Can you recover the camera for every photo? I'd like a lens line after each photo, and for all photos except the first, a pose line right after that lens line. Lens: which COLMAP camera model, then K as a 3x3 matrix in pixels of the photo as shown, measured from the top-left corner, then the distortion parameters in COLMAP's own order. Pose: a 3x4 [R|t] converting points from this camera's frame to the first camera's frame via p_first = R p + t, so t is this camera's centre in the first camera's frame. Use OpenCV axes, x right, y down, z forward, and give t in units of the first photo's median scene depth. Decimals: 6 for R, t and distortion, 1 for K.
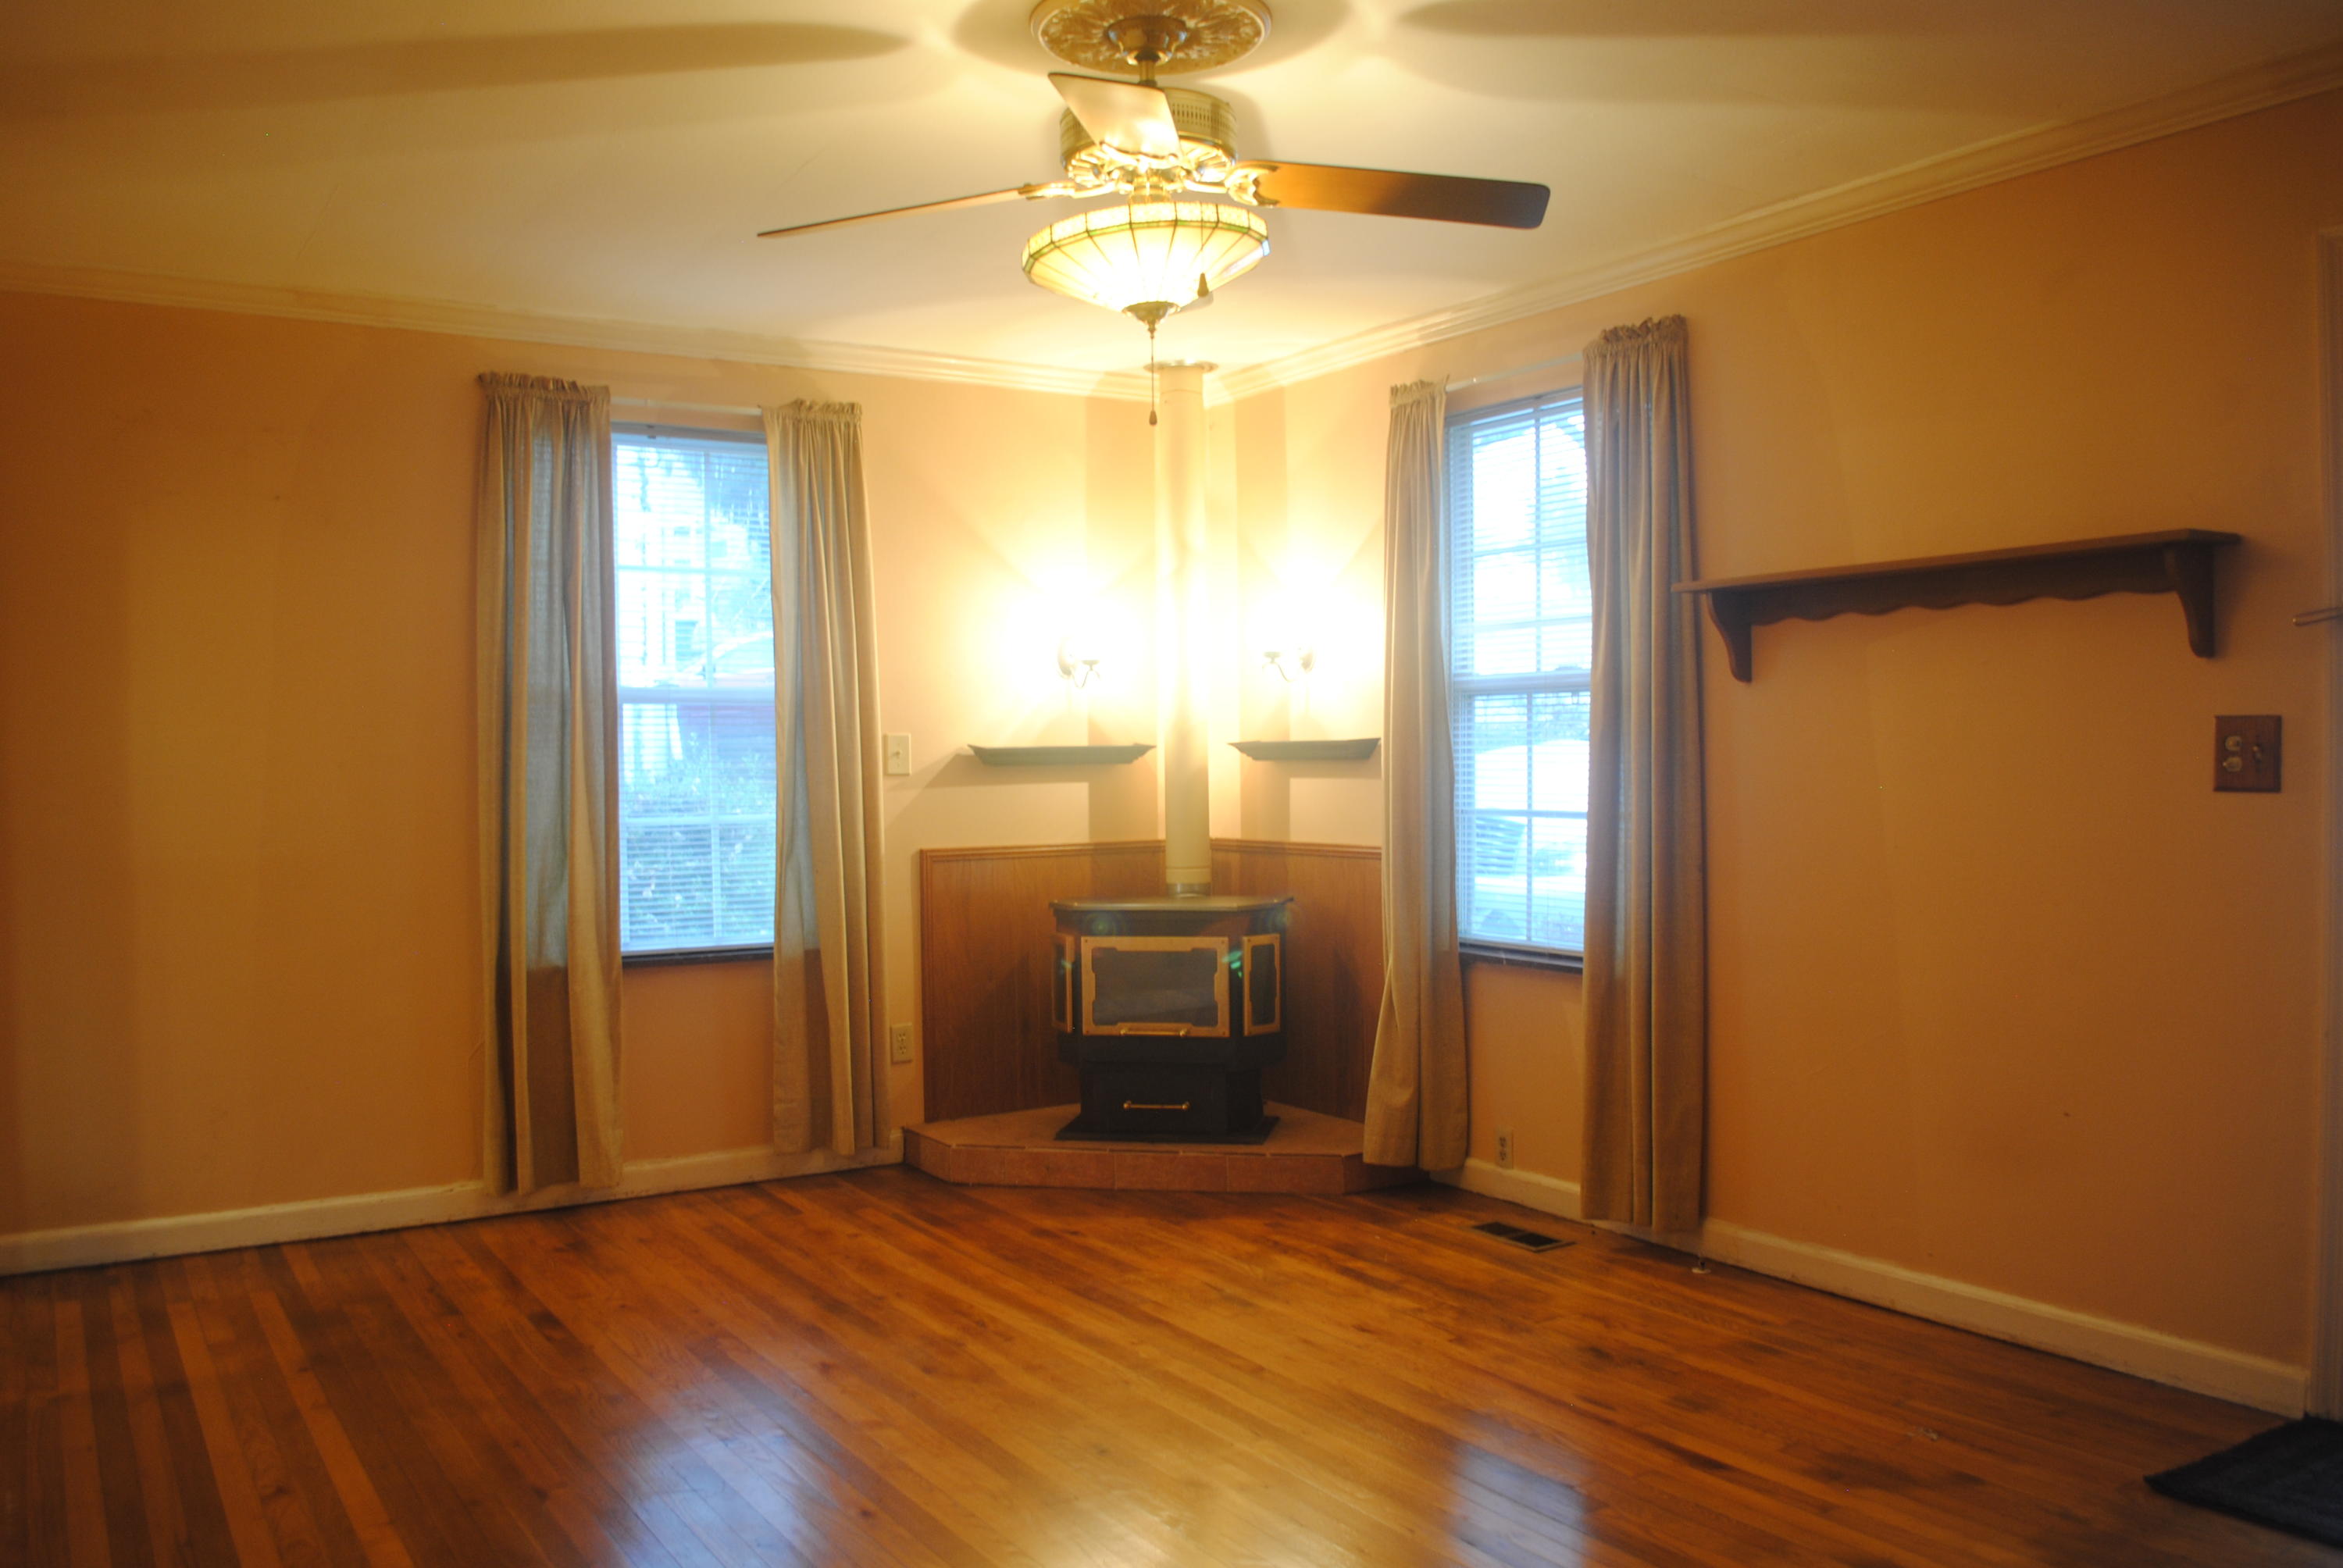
lens RADIAL K [[1851.5, 0, 1175.6], [0, 1851.5, 794.3], [0, 0, 1]] dist [-0.079263, 0.006400]
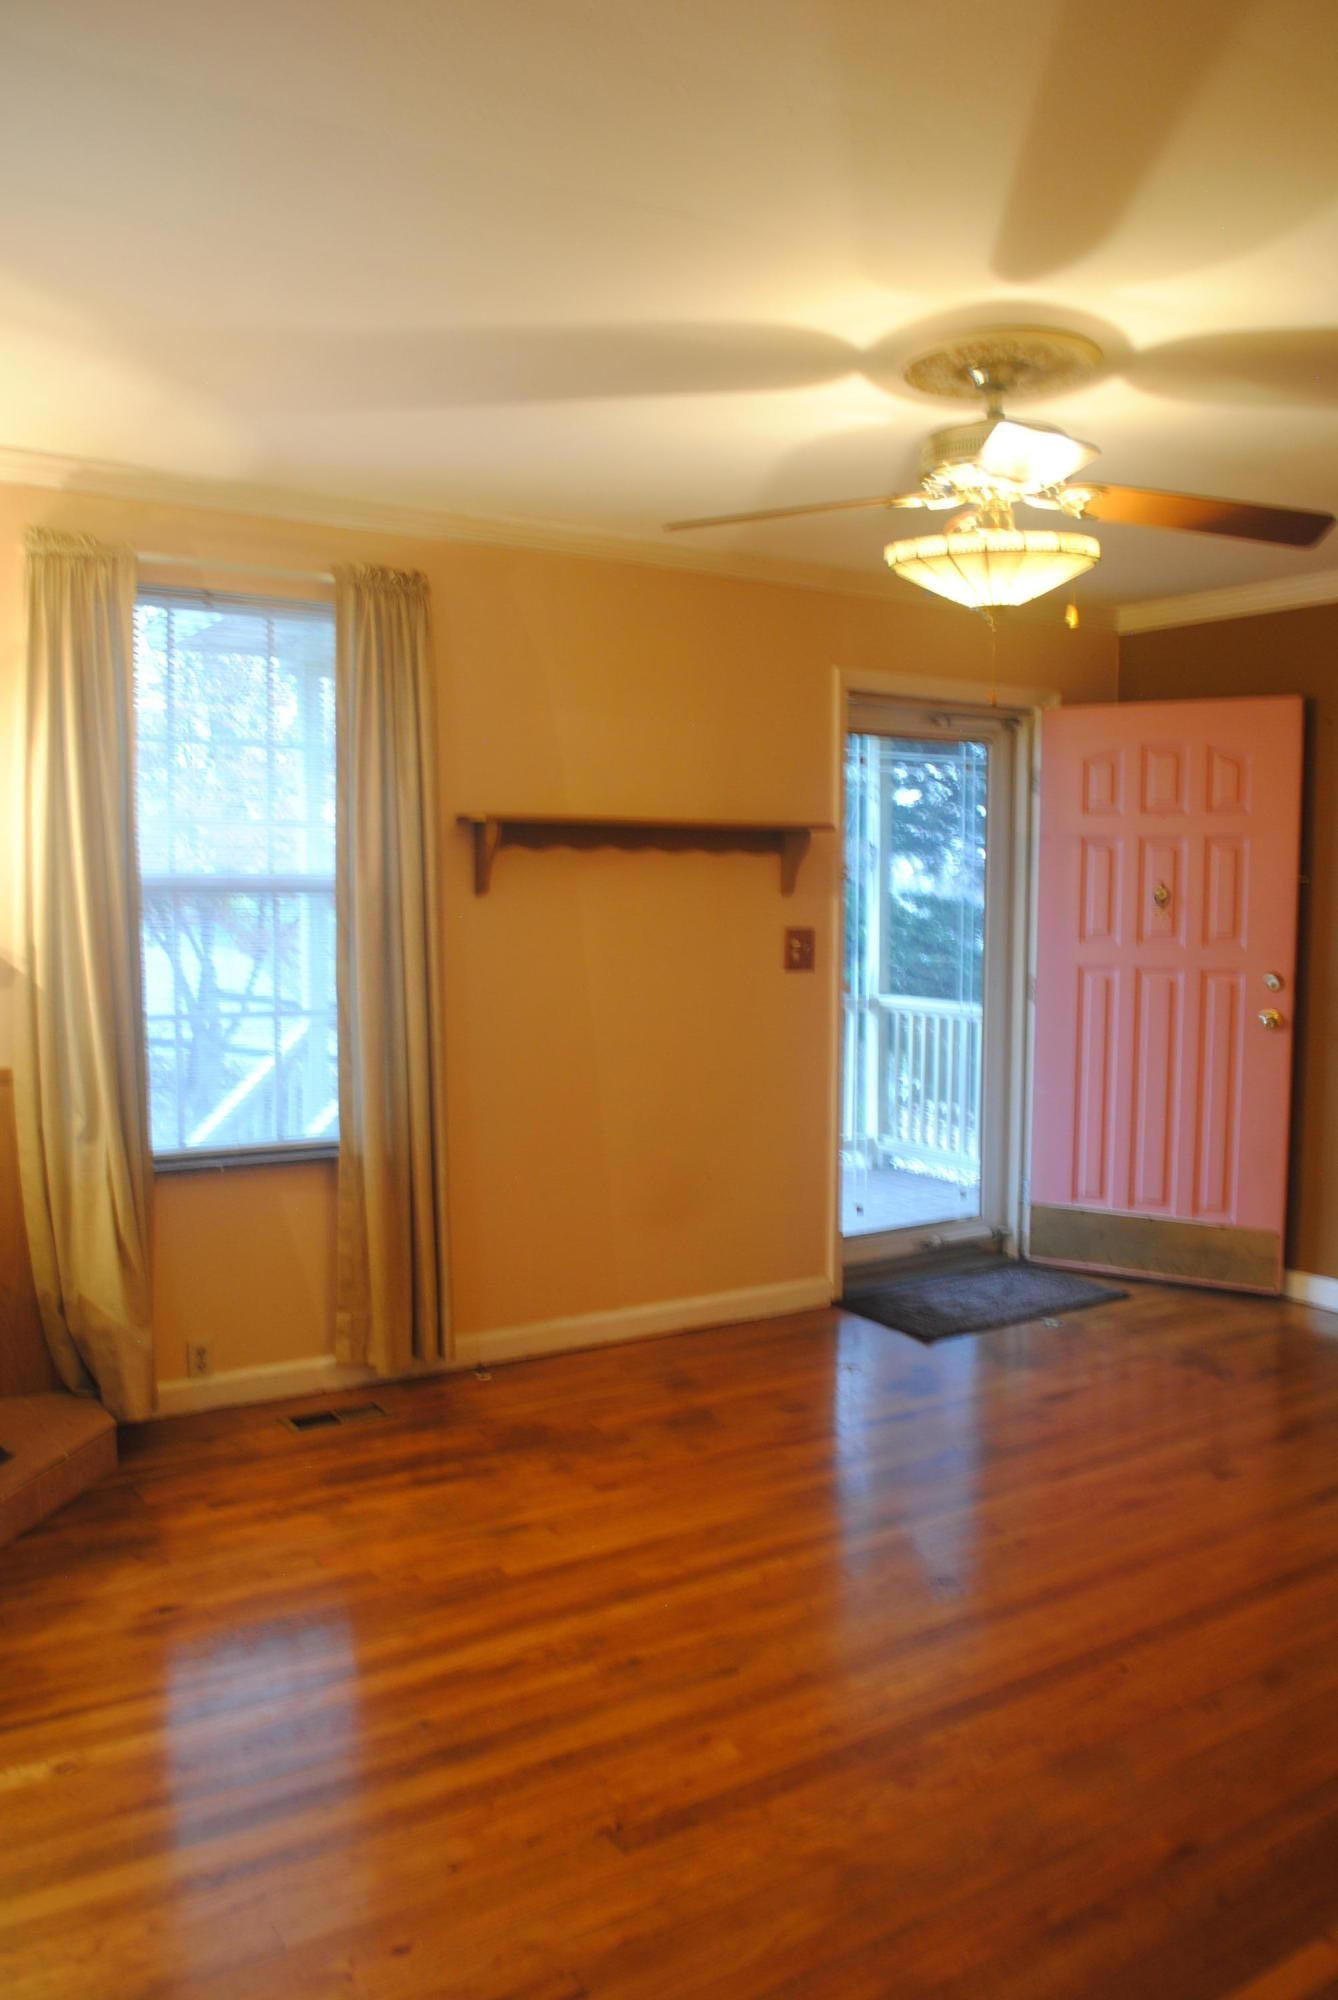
lens RADIAL K [[1580.6, 0, 699.4], [0, 1580.6, 997.3], [0, 0, 1]] dist [-0.079263, 0.006400]
pose [[-0.028360, -0.057209, 0.997959, -0.713053], [0.008939, 0.998306, 0.057483, -0.049680], [-0.999558, 0.010551, -0.027801, 0.834995]]
